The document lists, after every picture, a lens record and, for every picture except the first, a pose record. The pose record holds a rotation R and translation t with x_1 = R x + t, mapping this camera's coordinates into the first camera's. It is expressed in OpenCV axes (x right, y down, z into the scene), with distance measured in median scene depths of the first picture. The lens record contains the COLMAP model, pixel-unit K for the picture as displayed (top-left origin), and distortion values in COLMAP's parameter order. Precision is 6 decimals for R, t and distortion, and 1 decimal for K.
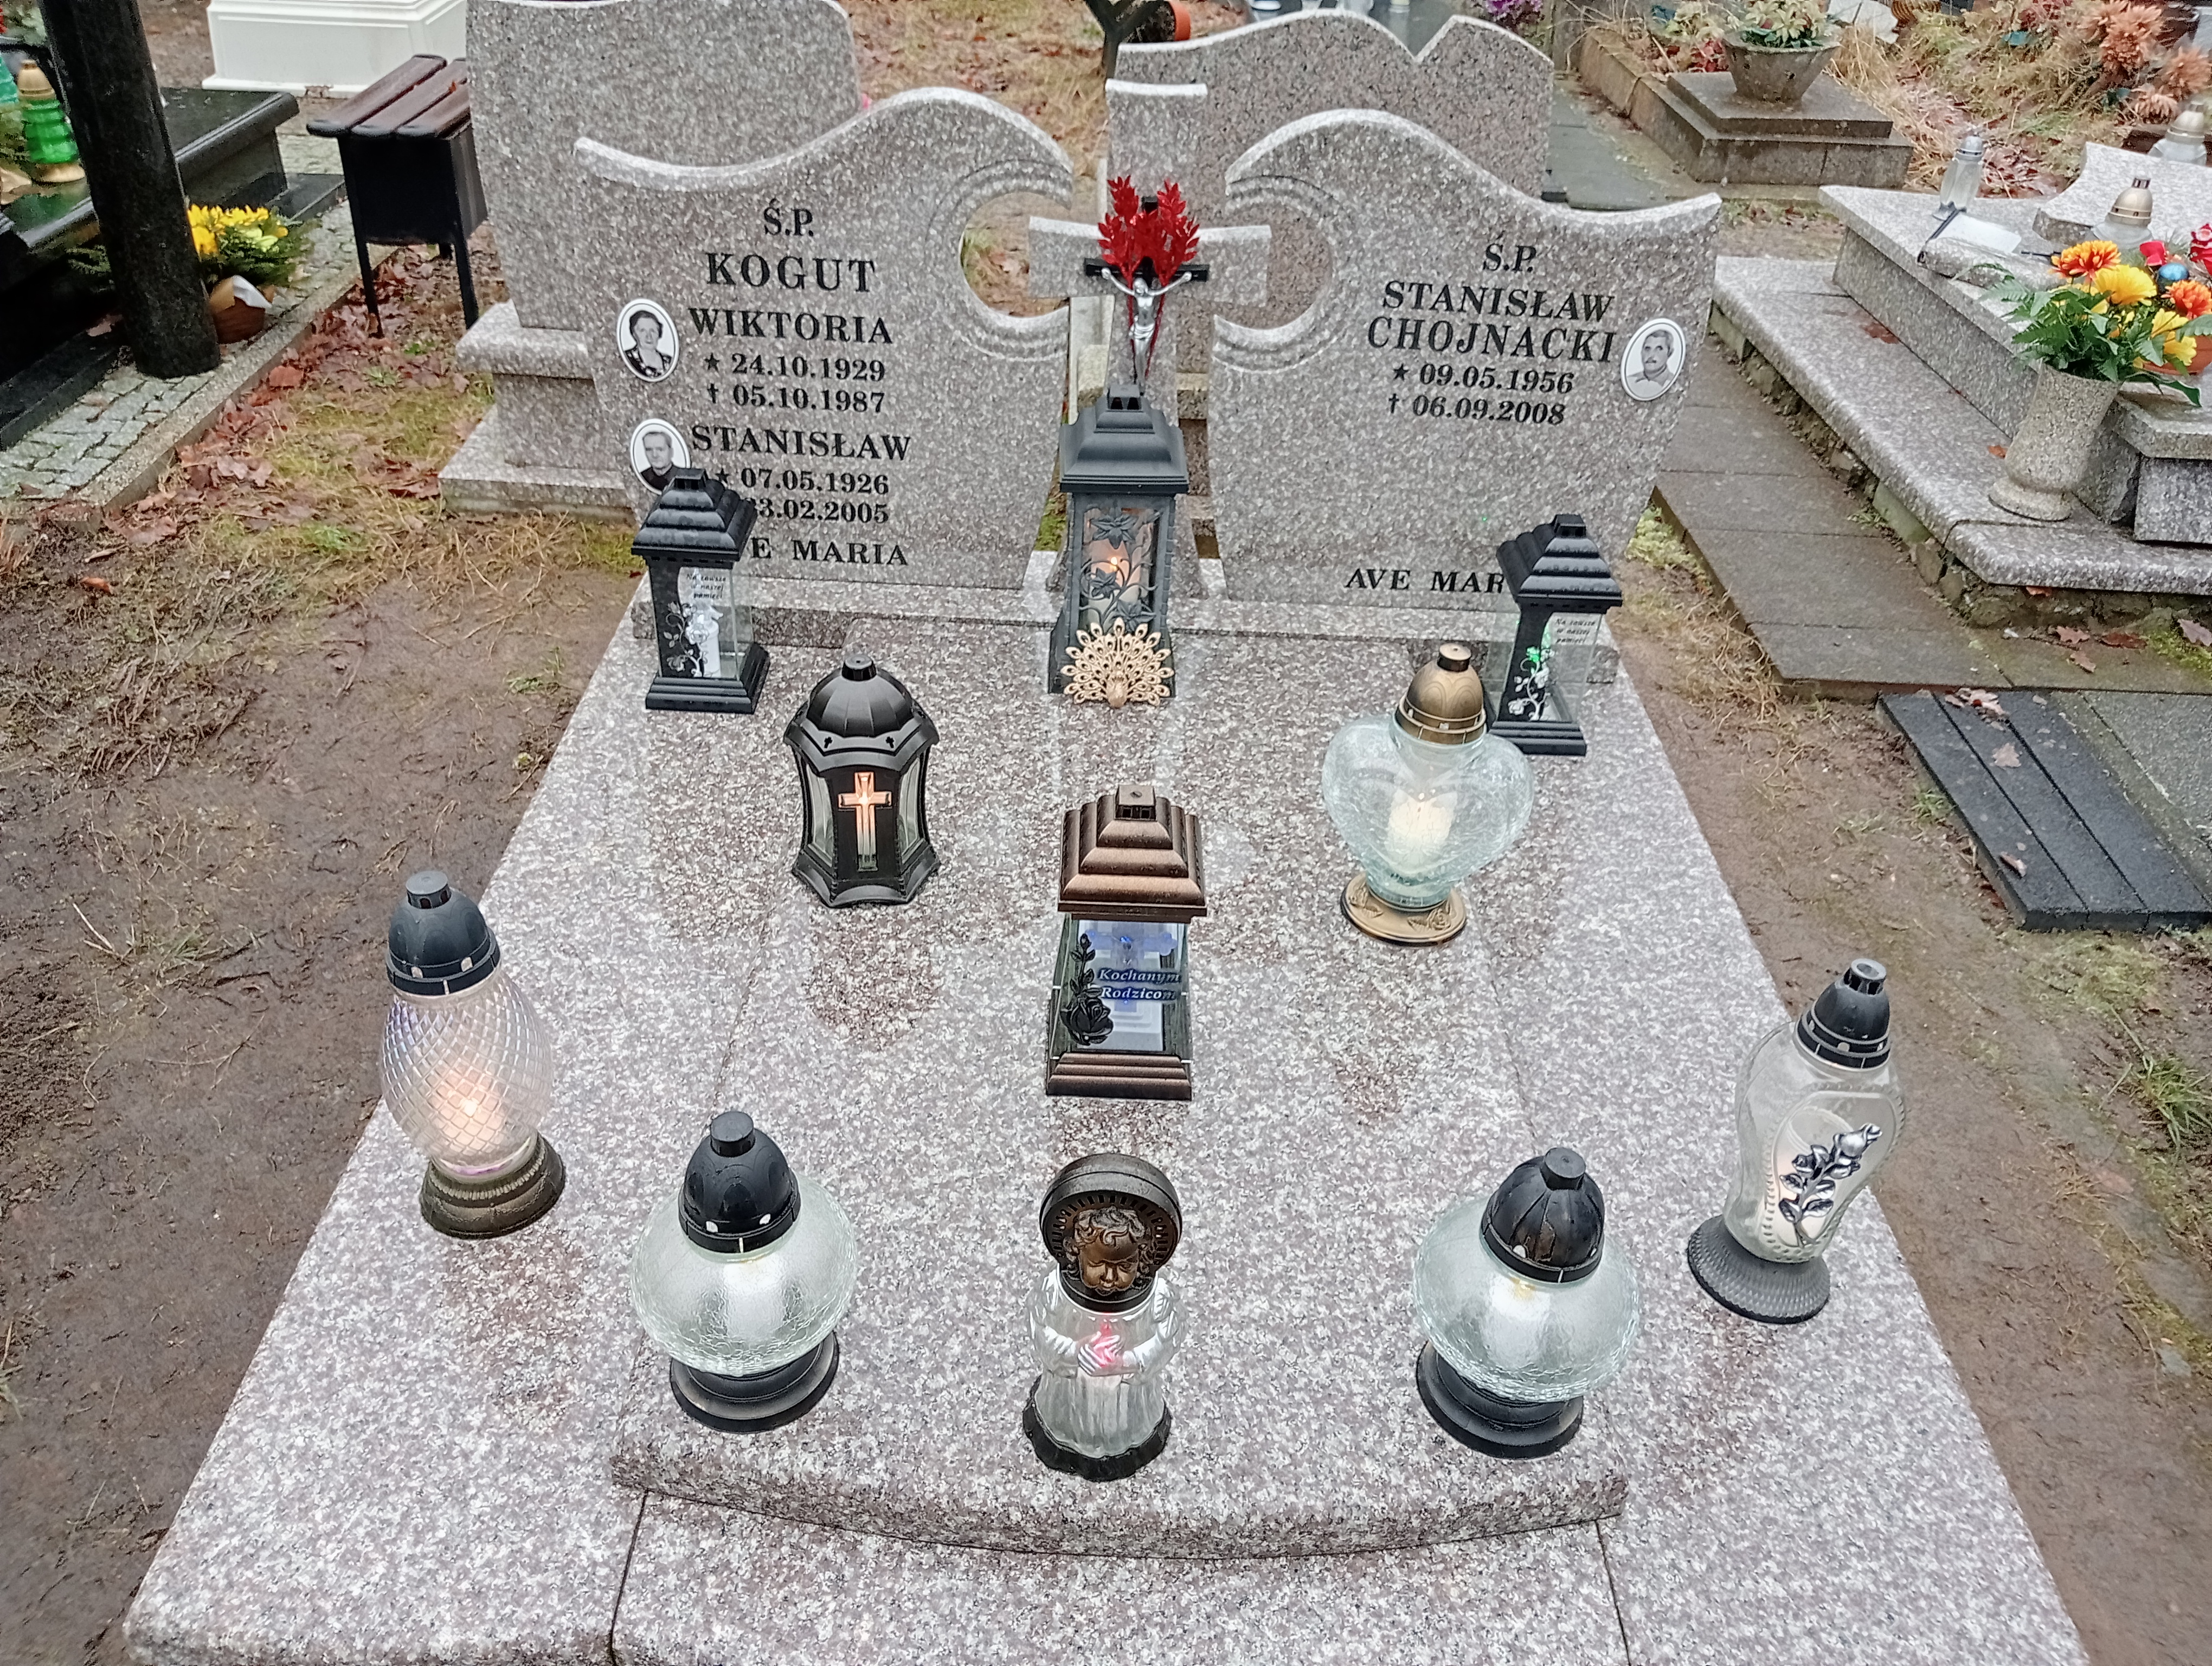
lens RADIAL K [[1777.3, 0, 1108.8], [0, 1777.3, 836.4], [0, 0, 1]] dist [0.071677, -0.049542]
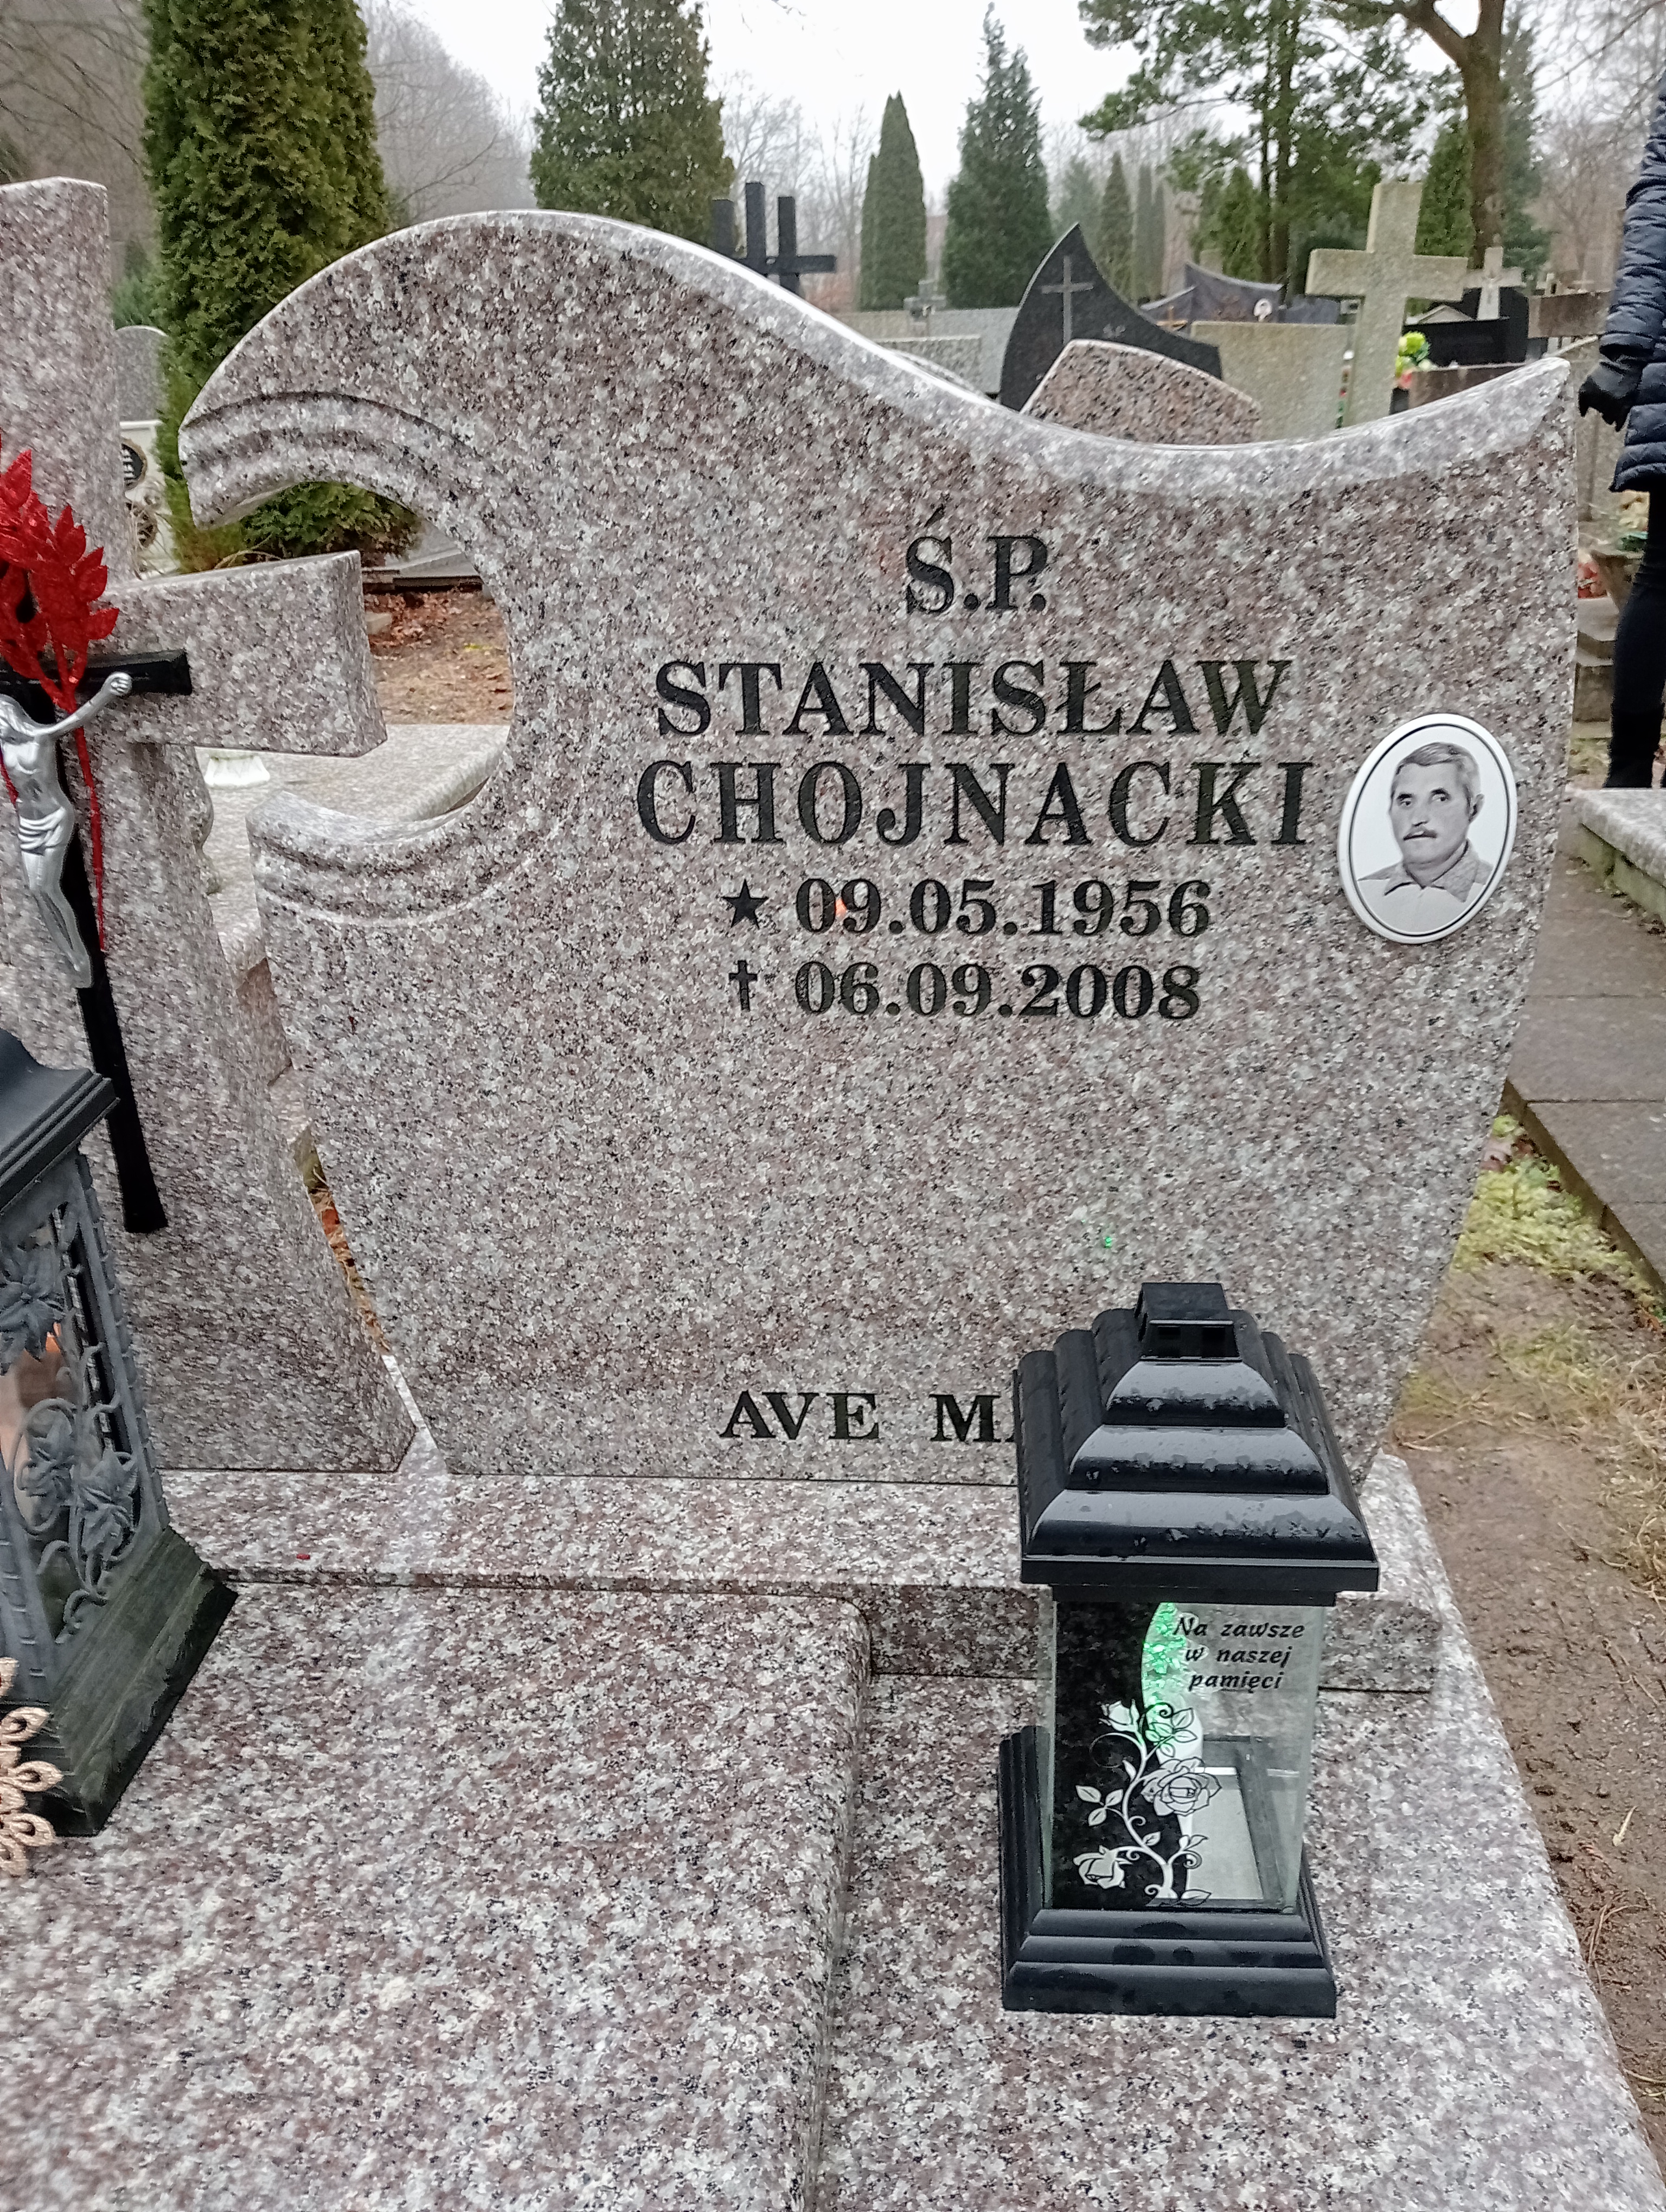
lens RADIAL K [[1777.3, 0, 817.2], [0, 1777.3, 1107.4], [0, 0, 1]] dist [0.071677, -0.049542]
pose [[0.992681, -0.045104, -0.112031, 0.220481], [0.021489, 0.978806, -0.203659, -0.142085], [0.118843, 0.199761, 0.972611, 0.651097]]
